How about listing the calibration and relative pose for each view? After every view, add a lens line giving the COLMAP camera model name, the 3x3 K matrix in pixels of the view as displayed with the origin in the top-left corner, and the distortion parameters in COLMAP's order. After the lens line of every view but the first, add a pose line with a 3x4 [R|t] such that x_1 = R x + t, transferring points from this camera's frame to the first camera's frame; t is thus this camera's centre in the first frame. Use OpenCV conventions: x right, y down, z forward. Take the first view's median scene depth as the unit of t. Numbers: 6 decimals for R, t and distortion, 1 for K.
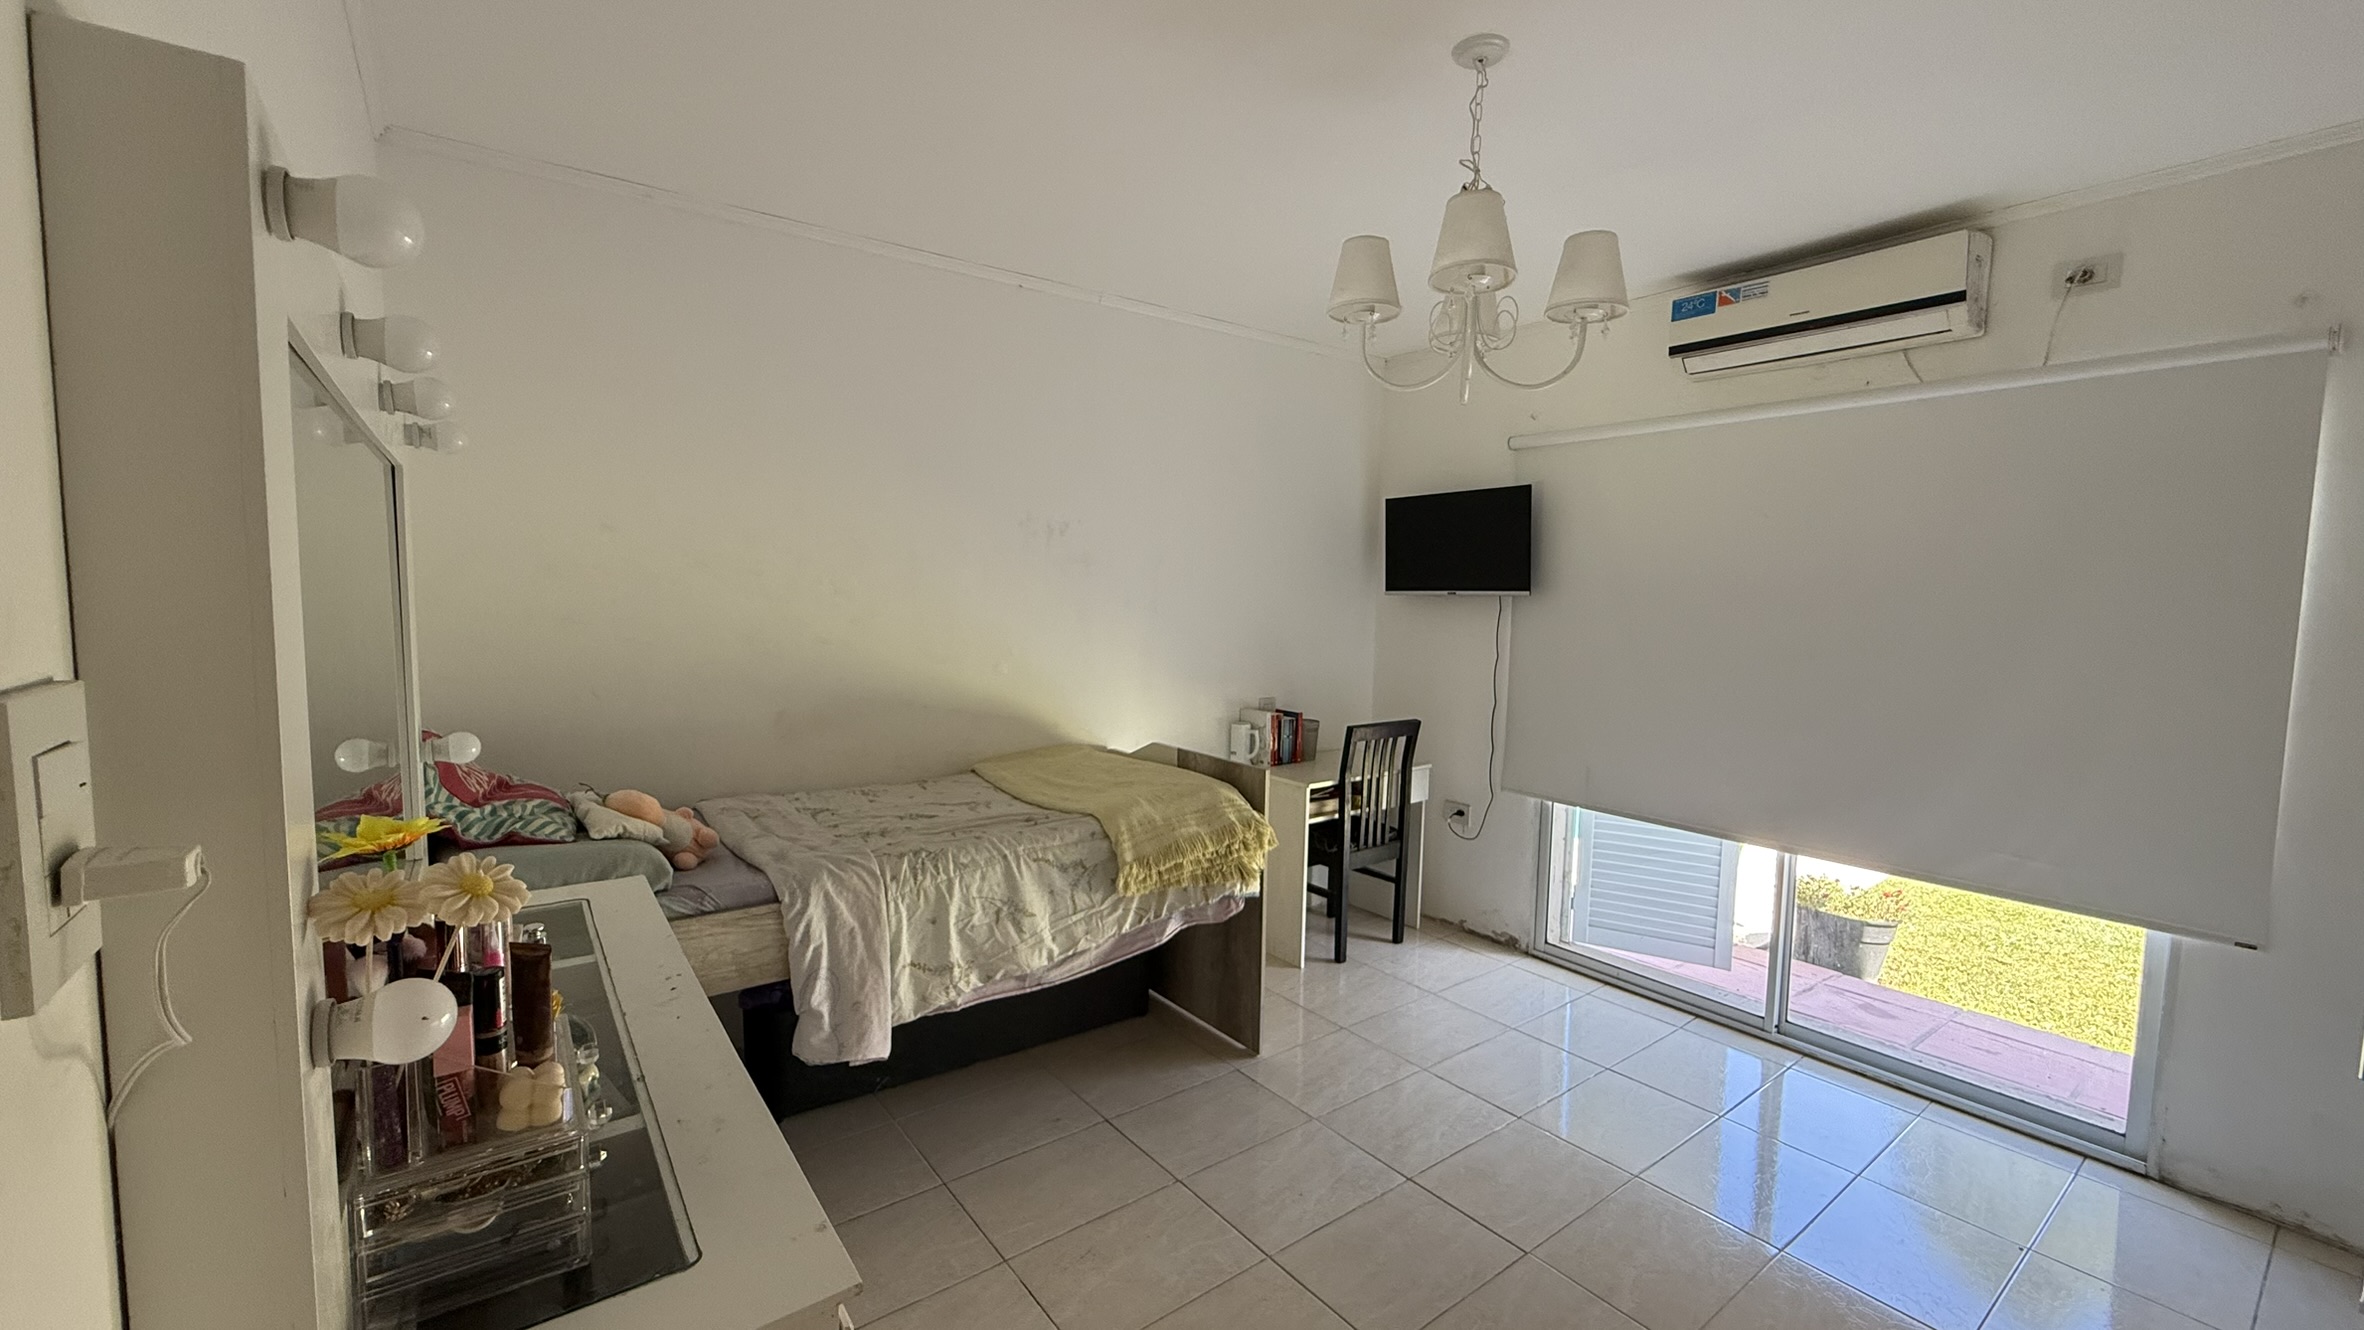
lens RADIAL K [[940.1, 0, 1188.6], [0, 940.1, 661.9], [0, 0, 1]] dist [-0.003281, 0.000784]
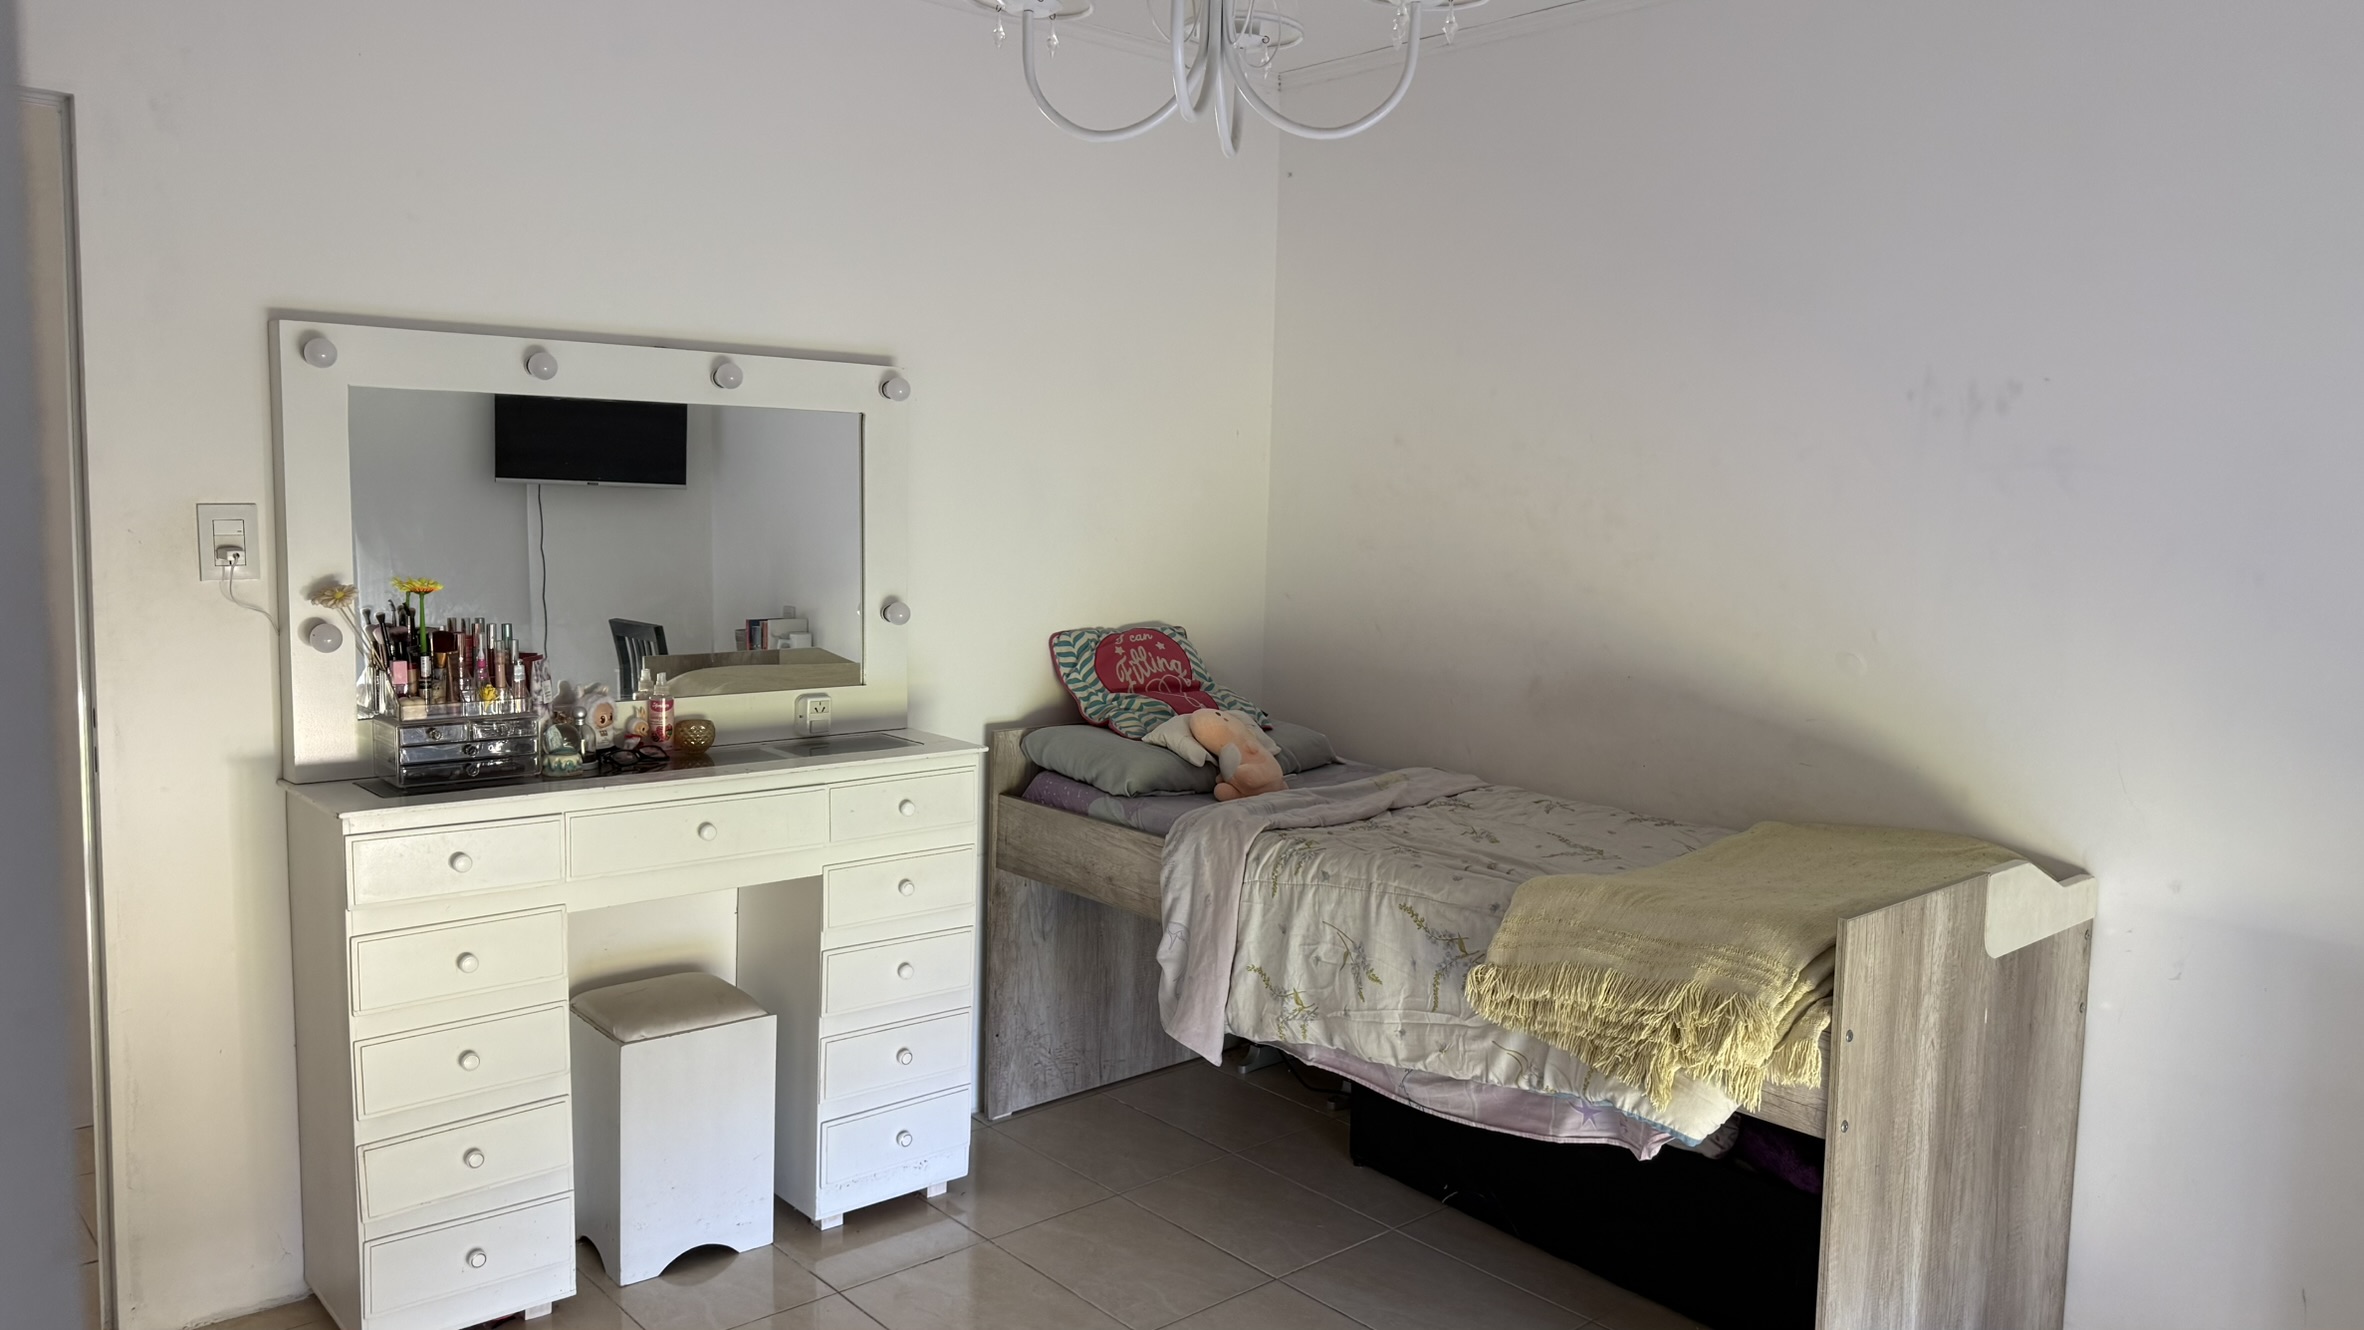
lens RADIAL K [[1656.1, 0, 1186.6], [0, 1656.1, 666.0], [0, 0, 1]] dist [0.064364, -0.082886]
pose [[0.070627, 0.091269, -0.993319, 1.021806], [-0.101213, 0.991322, 0.083889, -0.047276], [0.992355, 0.094612, 0.079252, 0.750803]]
